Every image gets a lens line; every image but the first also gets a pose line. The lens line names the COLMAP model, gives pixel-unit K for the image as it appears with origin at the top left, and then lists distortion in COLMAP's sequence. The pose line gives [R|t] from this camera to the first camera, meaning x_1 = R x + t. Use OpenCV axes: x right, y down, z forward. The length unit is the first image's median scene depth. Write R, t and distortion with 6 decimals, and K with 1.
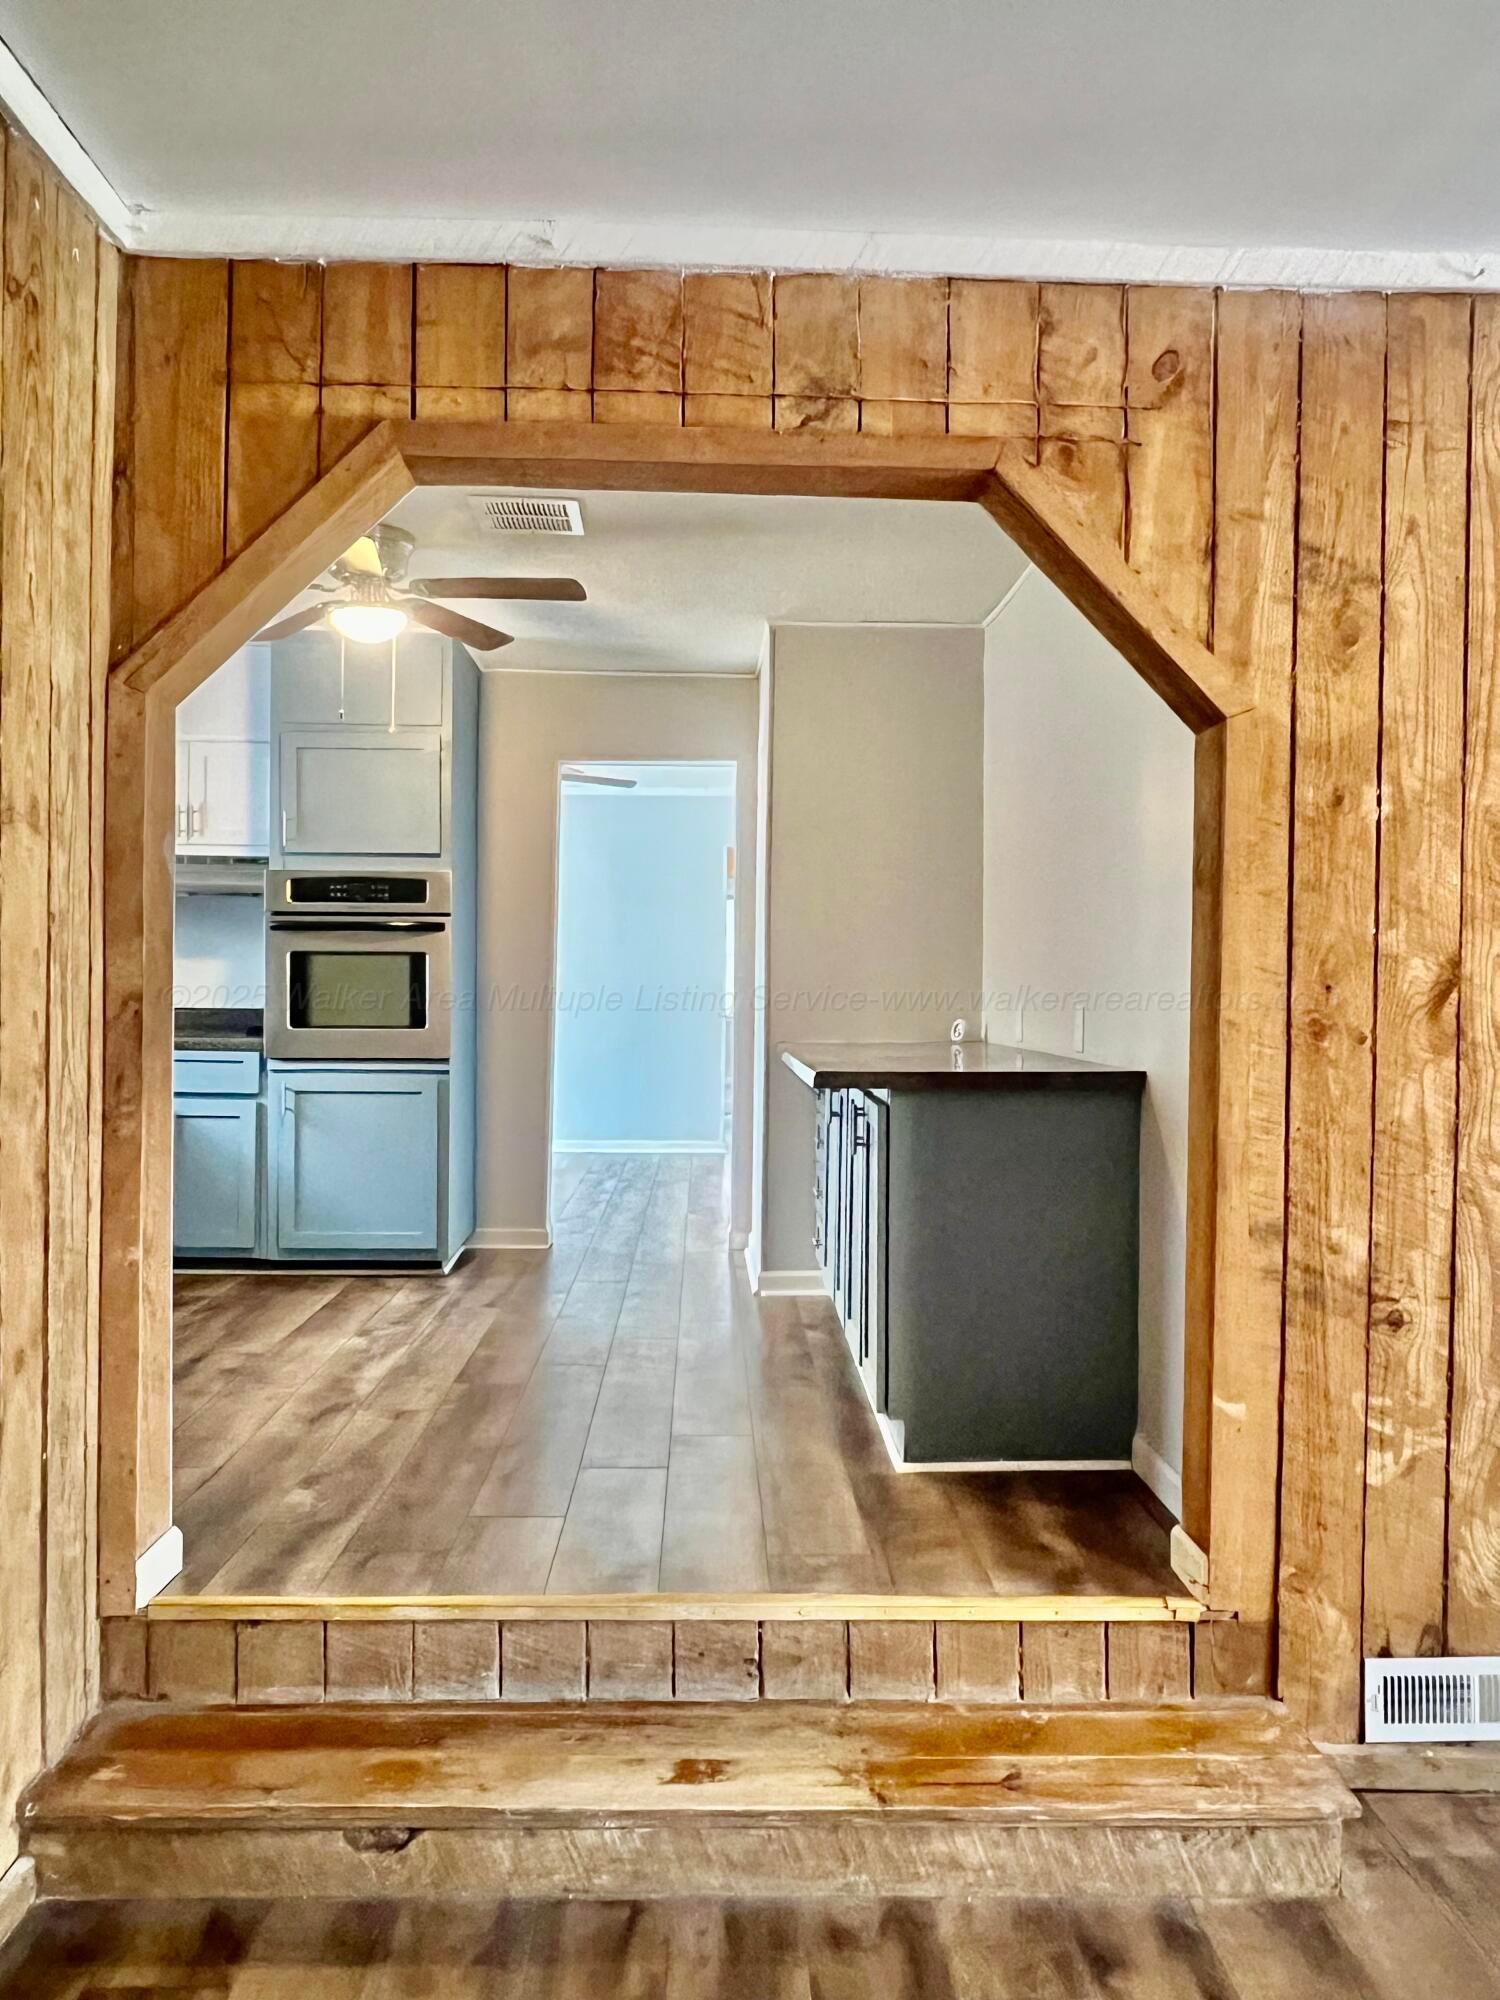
lens RADIAL K [[1429.2, 0, 755.4], [0, 1429.2, 998.9], [0, 0, 1]] dist [-0.006088, 0.008675]
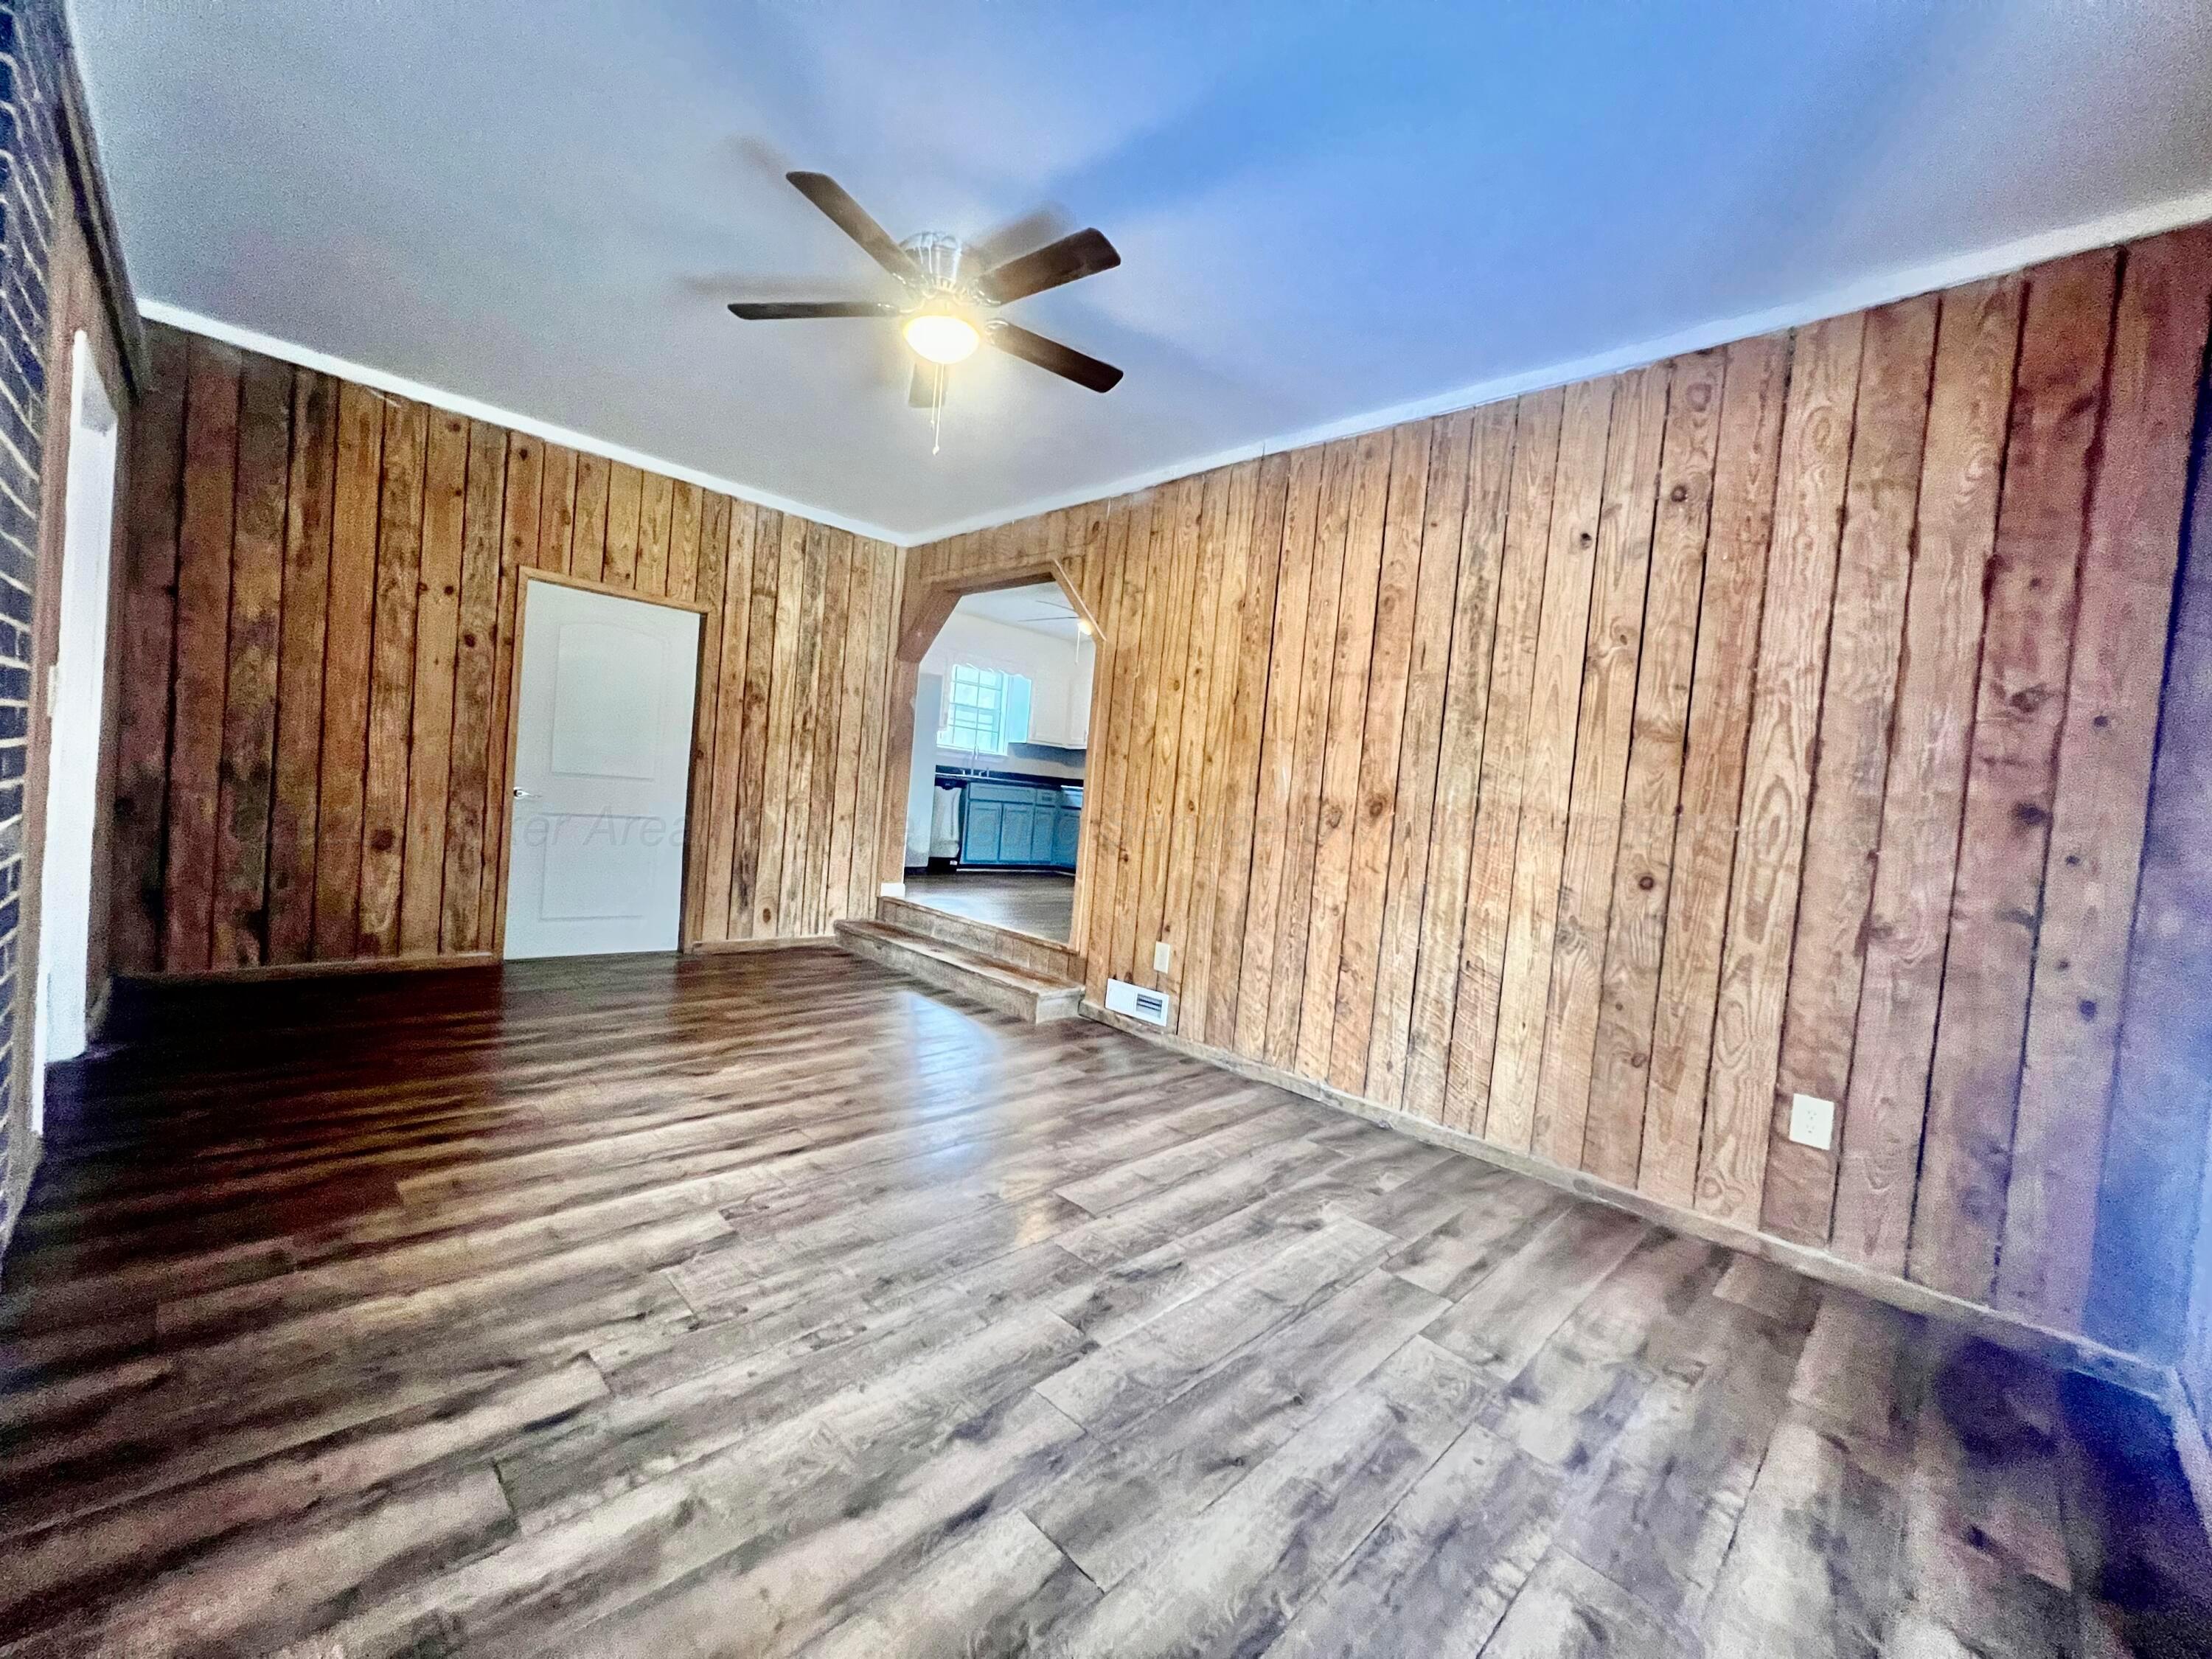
lens RADIAL K [[879.9, 0, 1105.8], [0, 879.9, 831.8], [0, 0, 1]] dist [-0.003002, 0.000358]
pose [[0.678741, 0.077310, -0.730297, 1.686119], [-0.088977, 0.995775, 0.022719, 0.140866], [0.728968, 0.049559, 0.682752, -0.194775]]
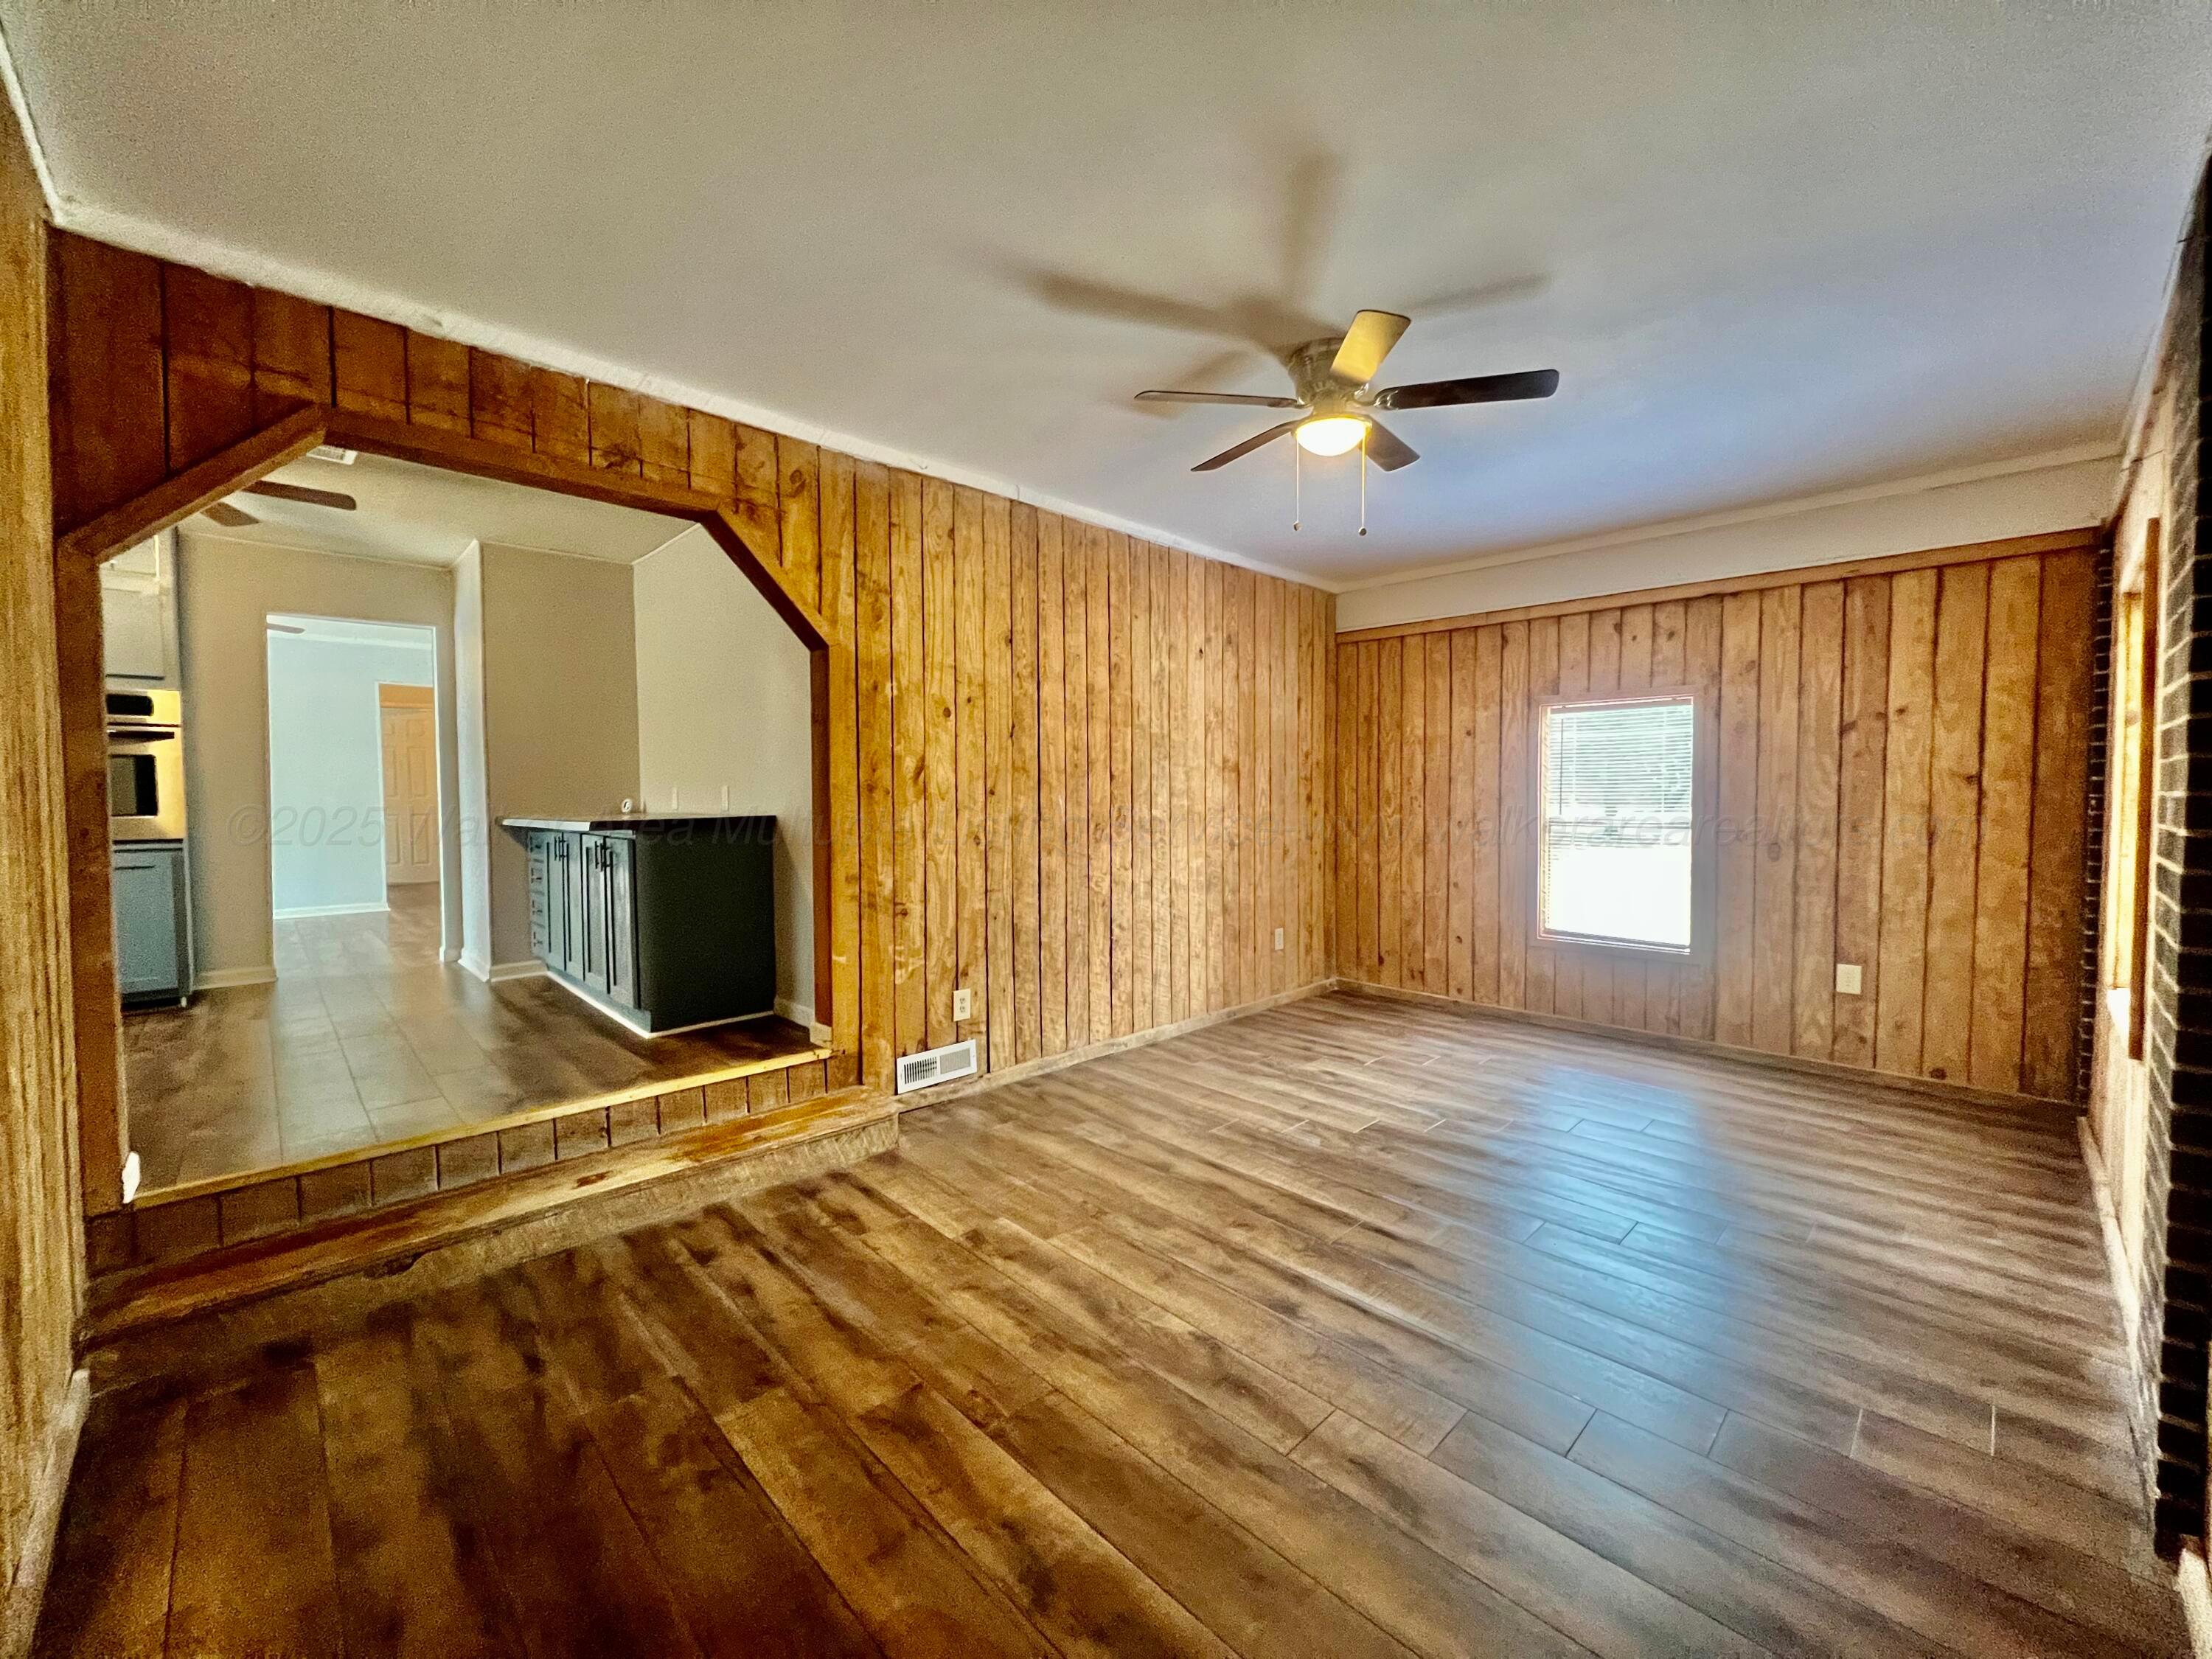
lens RADIAL K [[879.9, 0, 1103.7], [0, 879.9, 824.7], [0, 0, 1]] dist [-0.003002, 0.000358]
pose [[0.743151, -0.039239, 0.667972, -0.269914], [0.019398, 0.999123, 0.037111, 0.034817], [-0.668842, -0.014622, 0.743260, -0.290818]]
